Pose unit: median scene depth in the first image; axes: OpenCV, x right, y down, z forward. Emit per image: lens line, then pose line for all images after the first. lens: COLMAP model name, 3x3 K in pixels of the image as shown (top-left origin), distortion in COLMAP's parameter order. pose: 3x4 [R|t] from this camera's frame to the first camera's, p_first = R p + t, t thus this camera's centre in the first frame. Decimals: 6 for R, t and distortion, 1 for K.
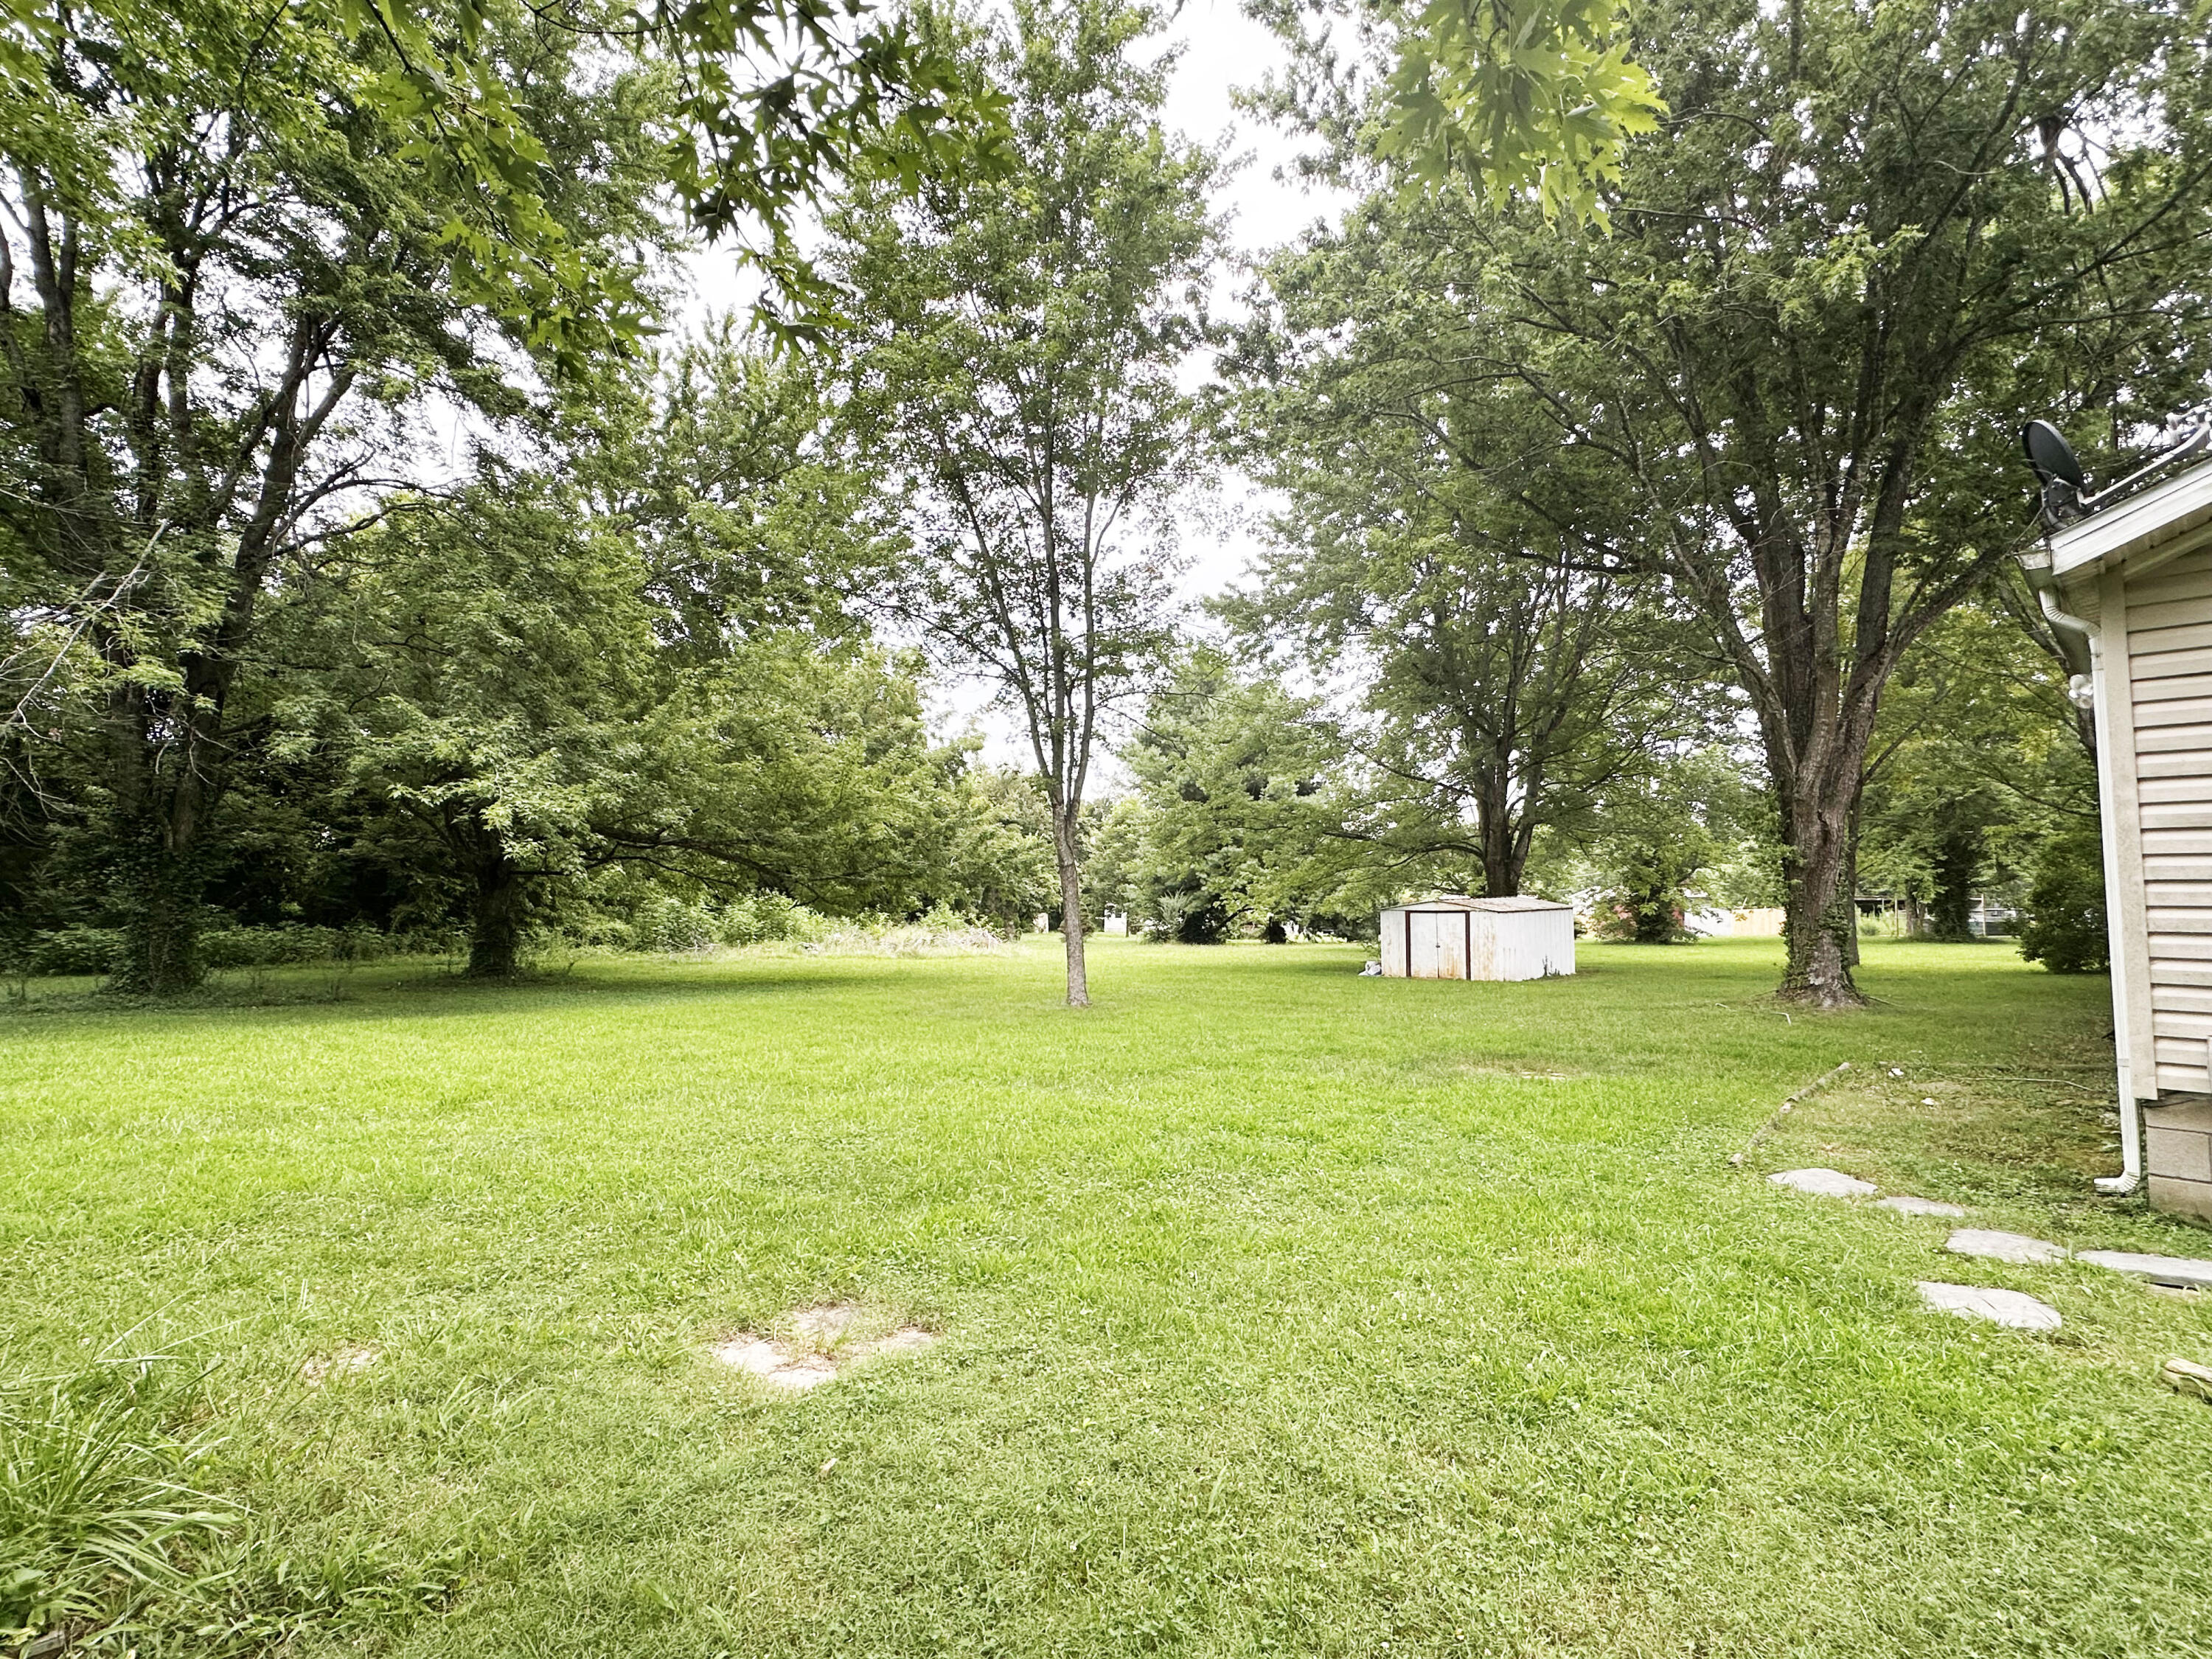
lens RADIAL K [[1087.5, 0, 1107.5], [0, 1087.5, 824.7], [0, 0, 1]] dist [-0.002294, 0.000006]
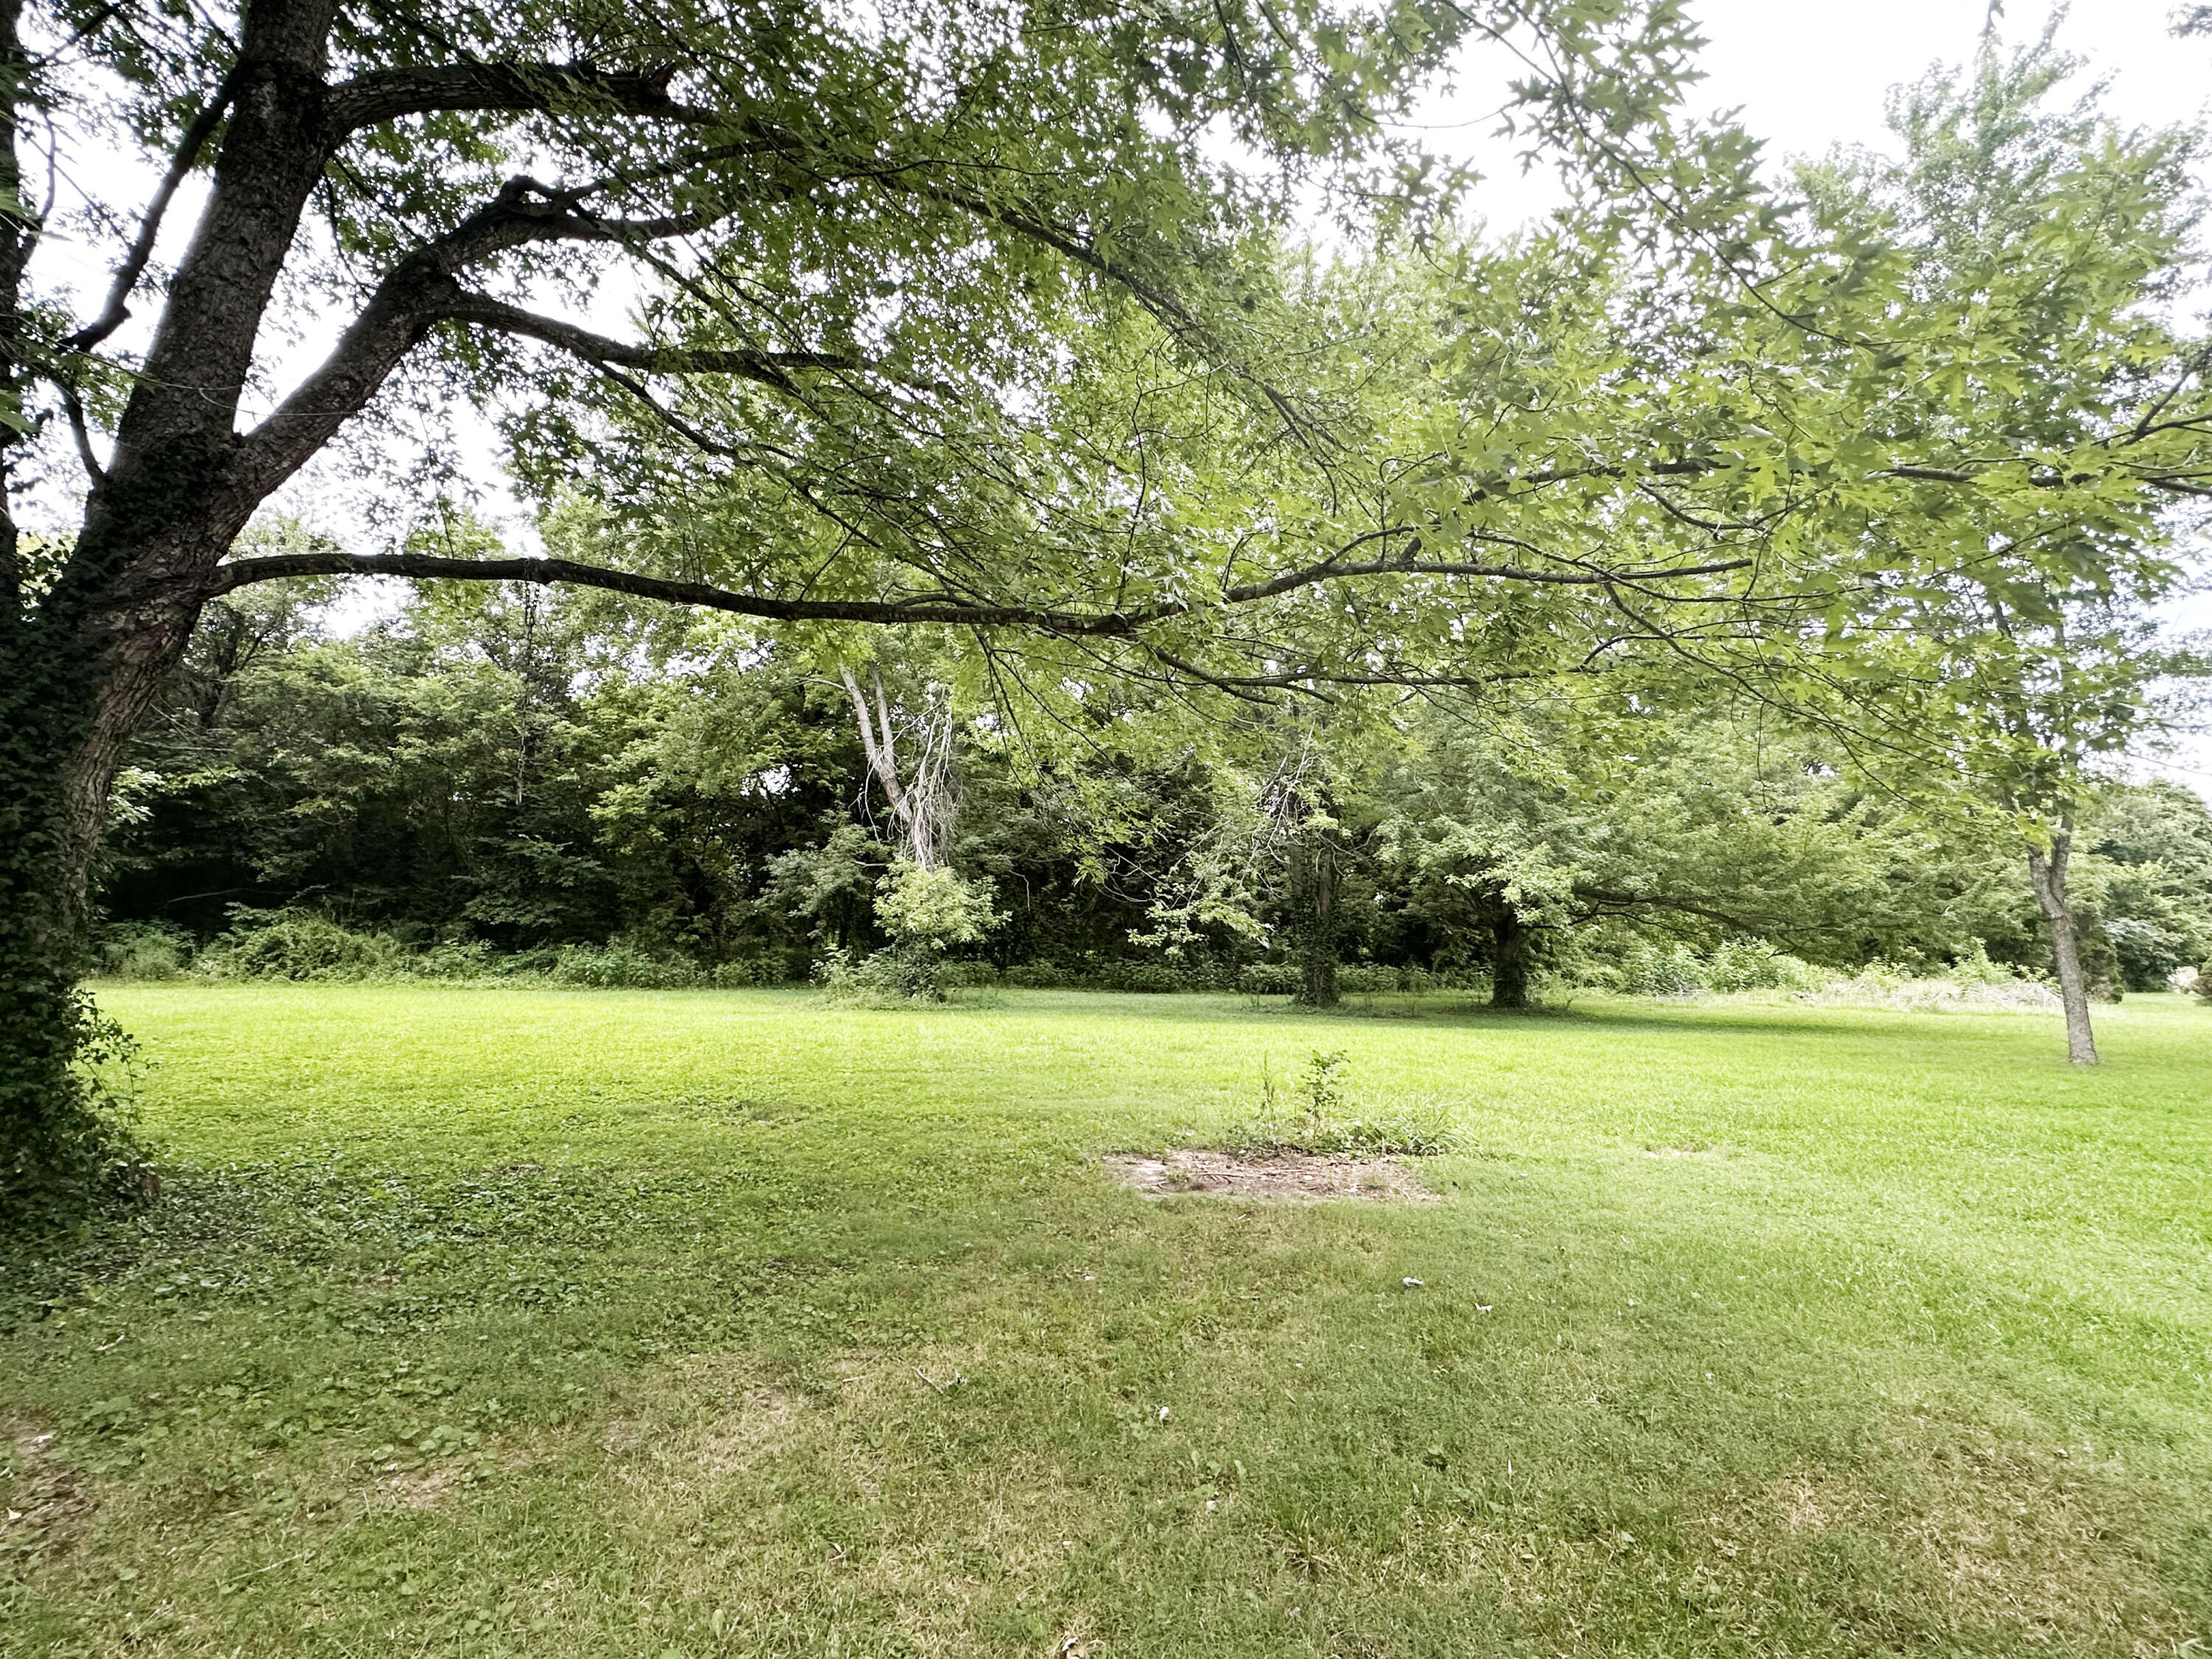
lens RADIAL K [[1087.5, 0, 1104.2], [0, 1087.5, 824.1], [0, 0, 1]] dist [-0.002294, 0.000006]
pose [[0.653948, -0.078343, -0.752472, 0.104562], [0.047179, 0.996911, -0.062790, -0.018789], [0.755067, 0.005561, 0.655625, -0.206772]]
